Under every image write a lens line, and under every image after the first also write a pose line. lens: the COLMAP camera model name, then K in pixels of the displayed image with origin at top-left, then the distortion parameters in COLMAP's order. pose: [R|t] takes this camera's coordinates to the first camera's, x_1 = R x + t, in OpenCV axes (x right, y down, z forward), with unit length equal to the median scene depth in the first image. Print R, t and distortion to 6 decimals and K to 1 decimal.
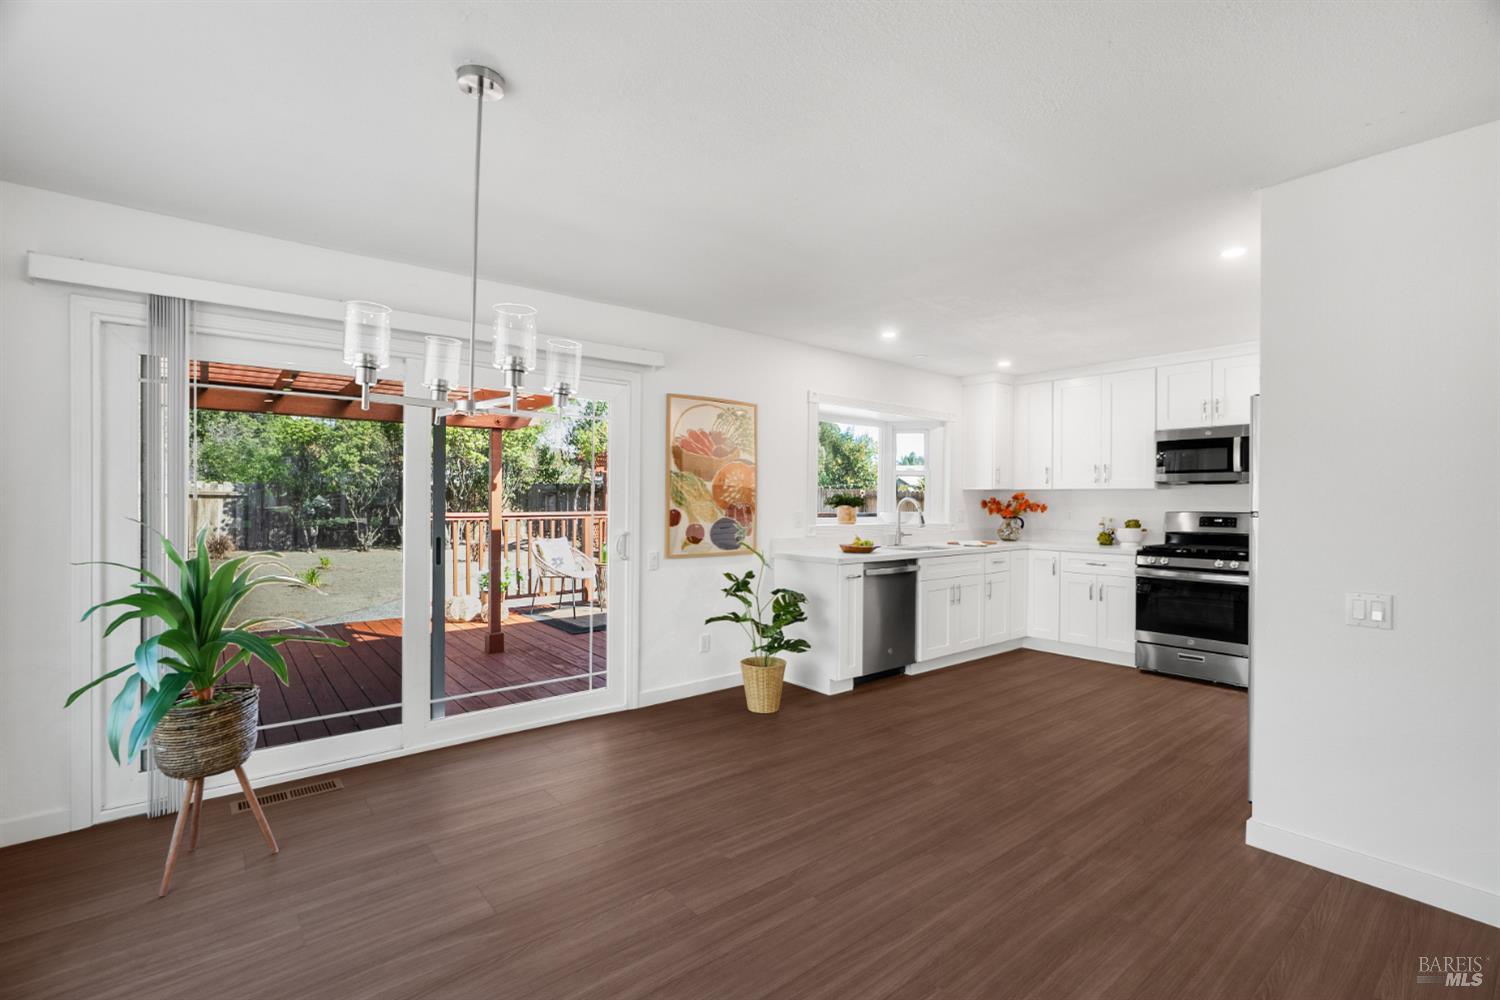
lens RADIAL K [[679.0, 0, 749.1], [0, 679.0, 502.5], [0, 0, 1]] dist [-0.011021, 0.003284]
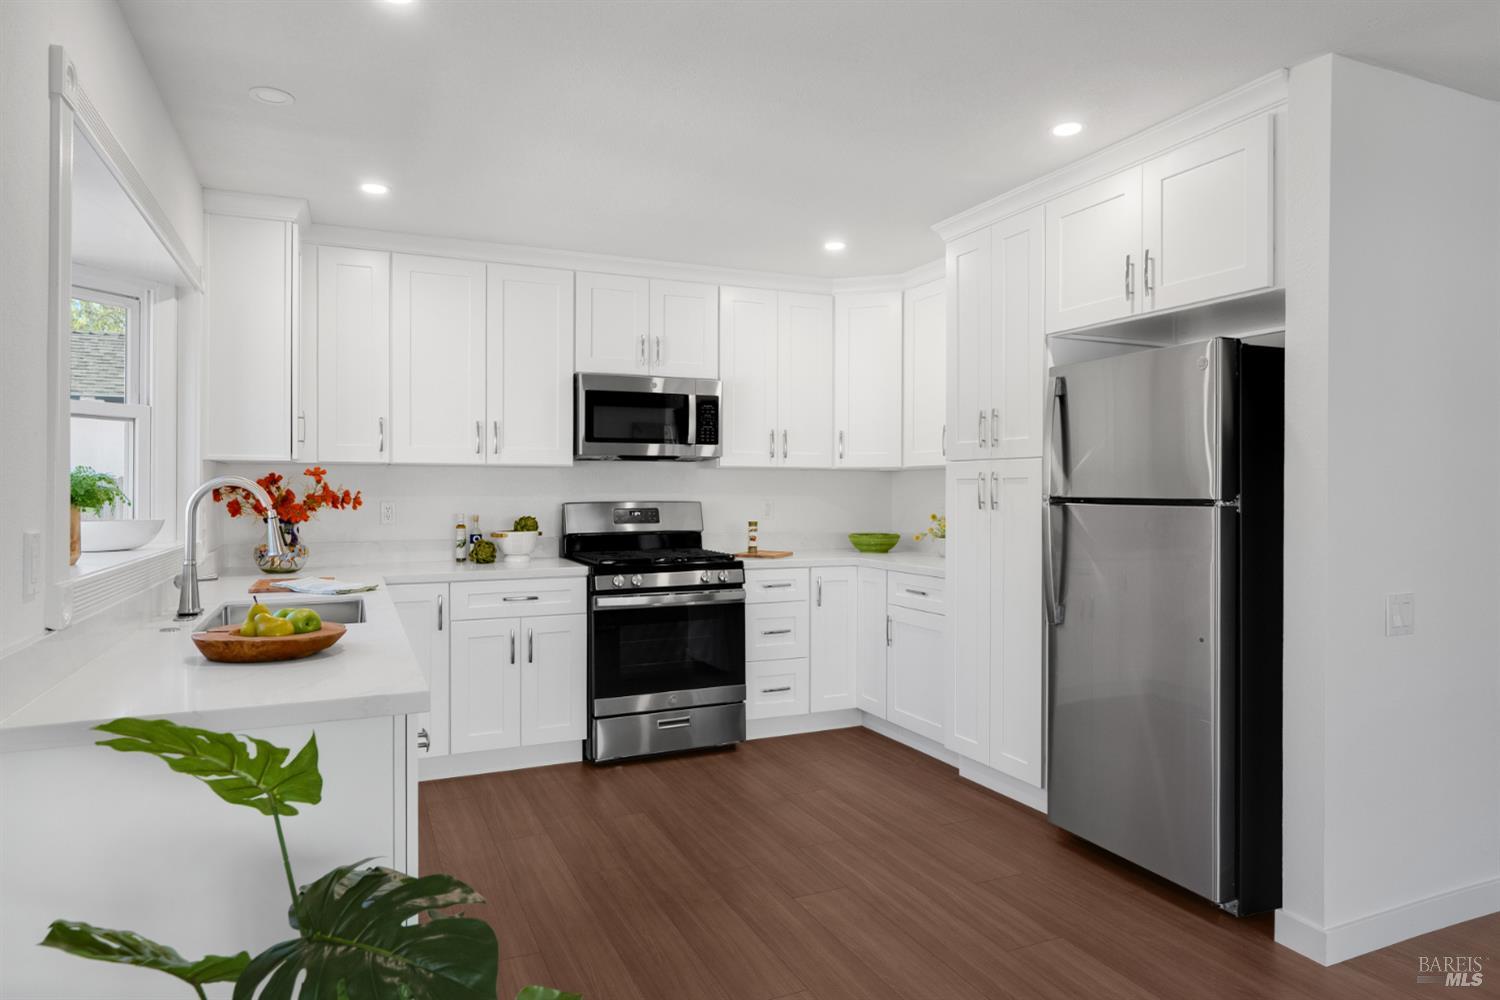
lens RADIAL K [[904.6, 0, 751.5], [0, 904.6, 490.8], [0, 0, 1]] dist [0.004748, 0.000498]
pose [[0.260141, -0.006764, 0.965547, -0.172999], [0.004872, 0.999972, 0.005692, -0.001522], [-0.965558, 0.003224, 0.260167, 0.671902]]
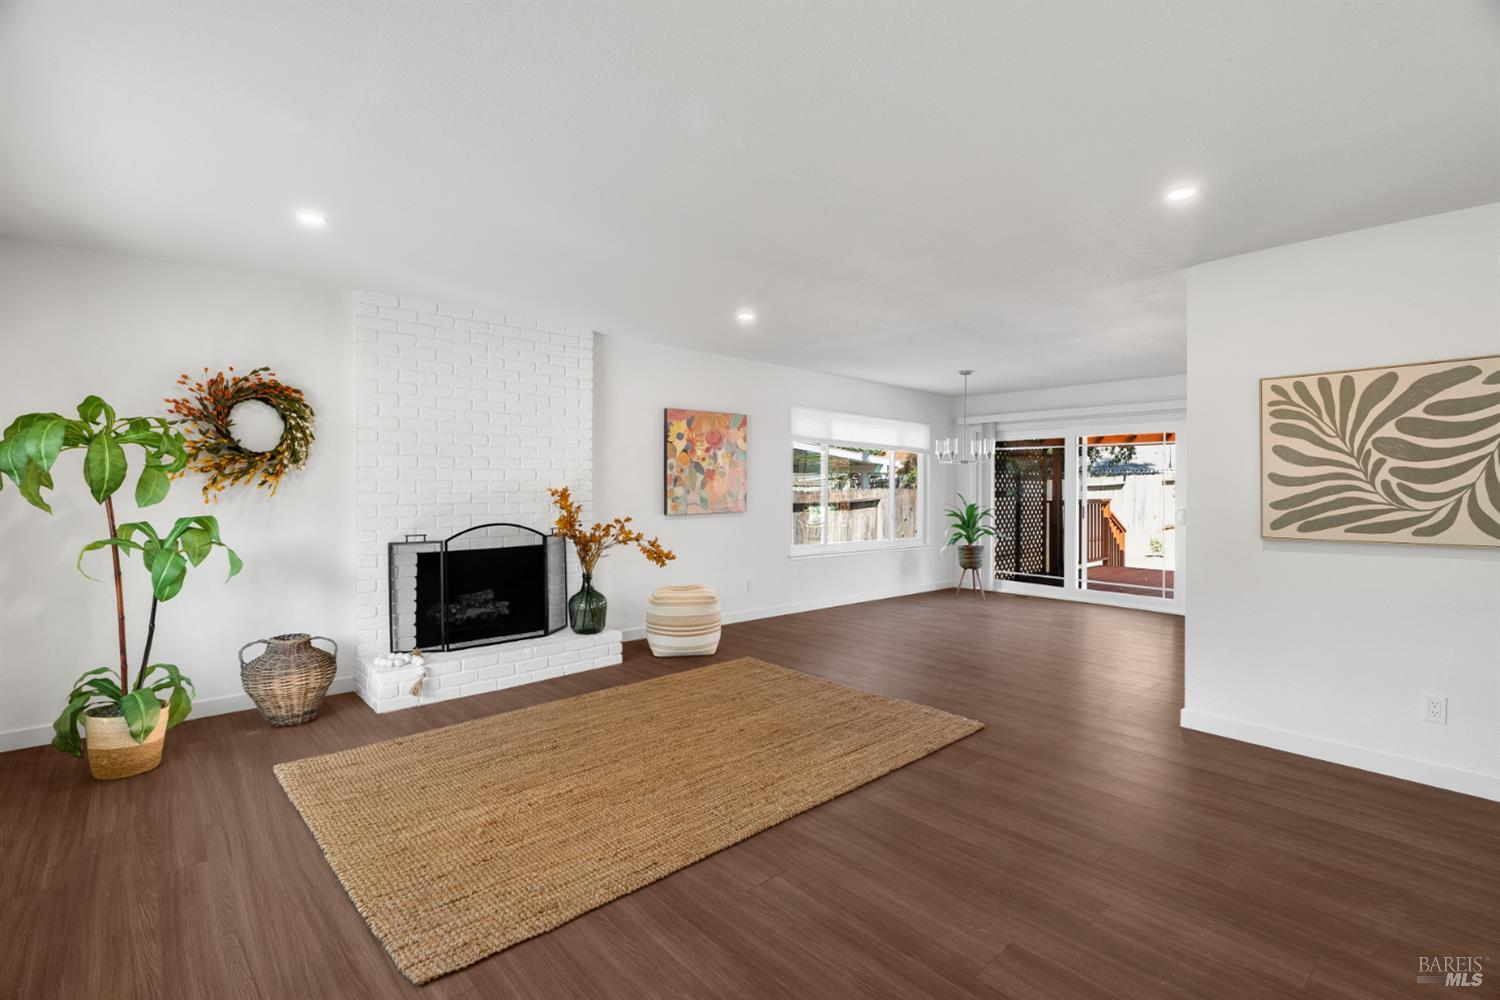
lens RADIAL K [[679.0, 0, 751.6], [0, 679.0, 488.8], [0, 0, 1]] dist [-0.011021, 0.003284]
pose [[0.049154, -0.002849, -0.998787, 1.160396], [-0.012073, 0.999921, -0.003447, 0.011308], [0.998718, 0.012228, 0.049116, -0.114428]]
